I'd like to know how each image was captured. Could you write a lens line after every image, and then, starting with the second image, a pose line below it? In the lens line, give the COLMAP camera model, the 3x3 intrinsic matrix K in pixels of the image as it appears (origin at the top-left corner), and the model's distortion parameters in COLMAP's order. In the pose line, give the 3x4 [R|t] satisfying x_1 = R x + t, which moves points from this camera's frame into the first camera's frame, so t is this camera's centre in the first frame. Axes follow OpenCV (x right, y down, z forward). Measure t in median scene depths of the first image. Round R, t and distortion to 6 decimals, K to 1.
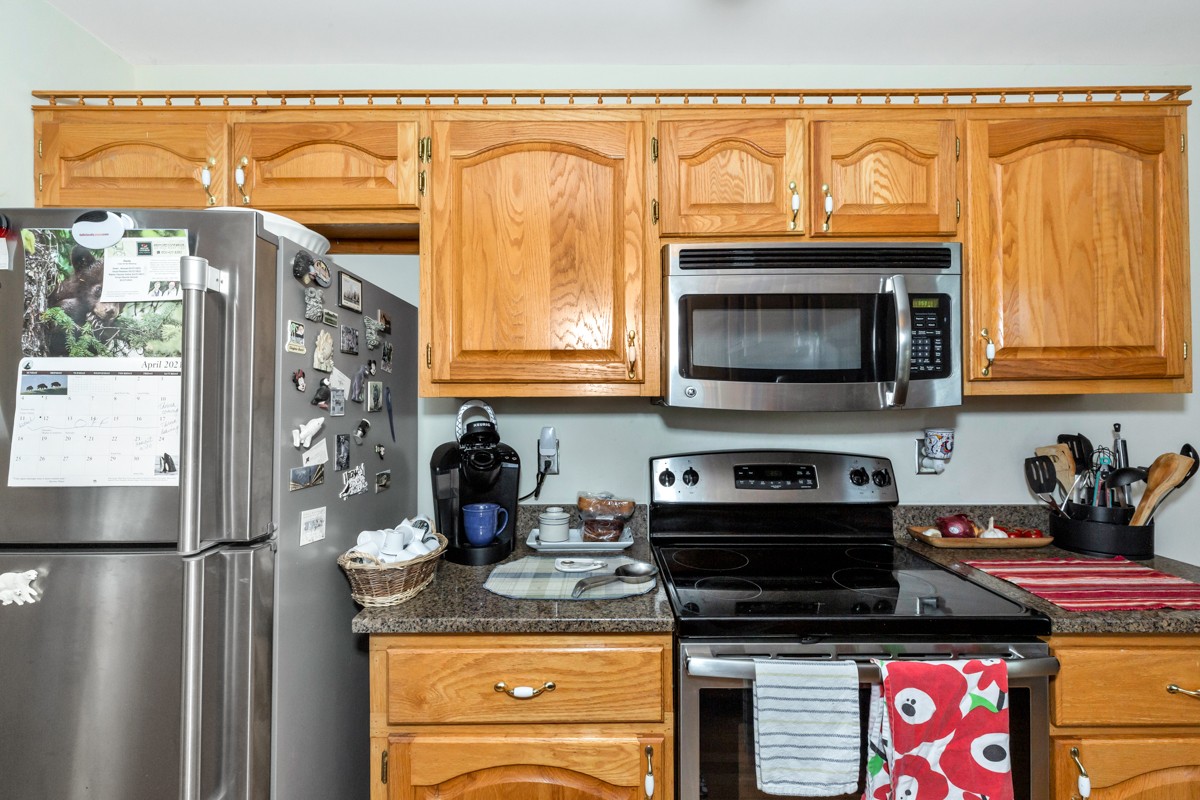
lens RADIAL K [[546.7, 0, 600.3], [0, 546.7, 395.1], [0, 0, 1]] dist [-0.000154, -0.000107]
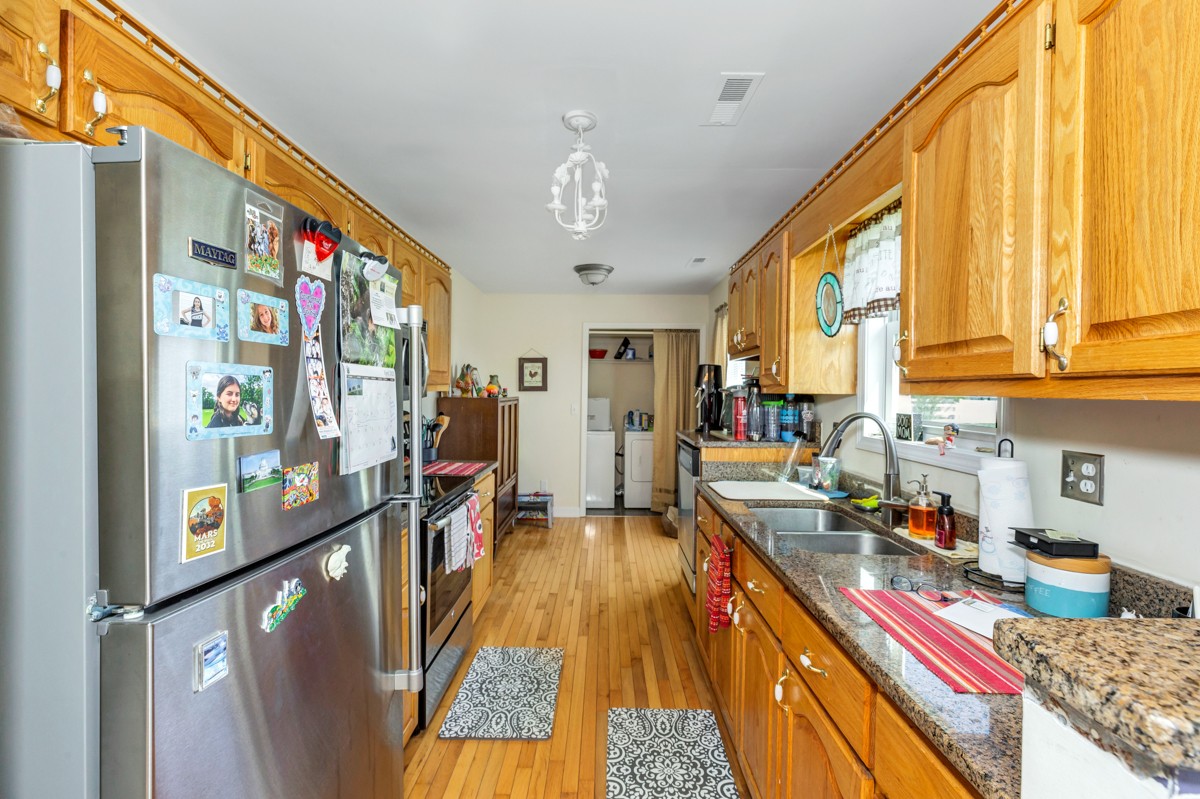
lens RADIAL K [[546.7, 0, 601.3], [0, 546.7, 393.5], [0, 0, 1]] dist [-0.000154, -0.000107]
pose [[0.007830, -0.013158, 0.999883, -2.190217], [-0.014833, 0.999802, 0.013273, -0.028956], [-0.999859, -0.014935, 0.007633, 0.448576]]
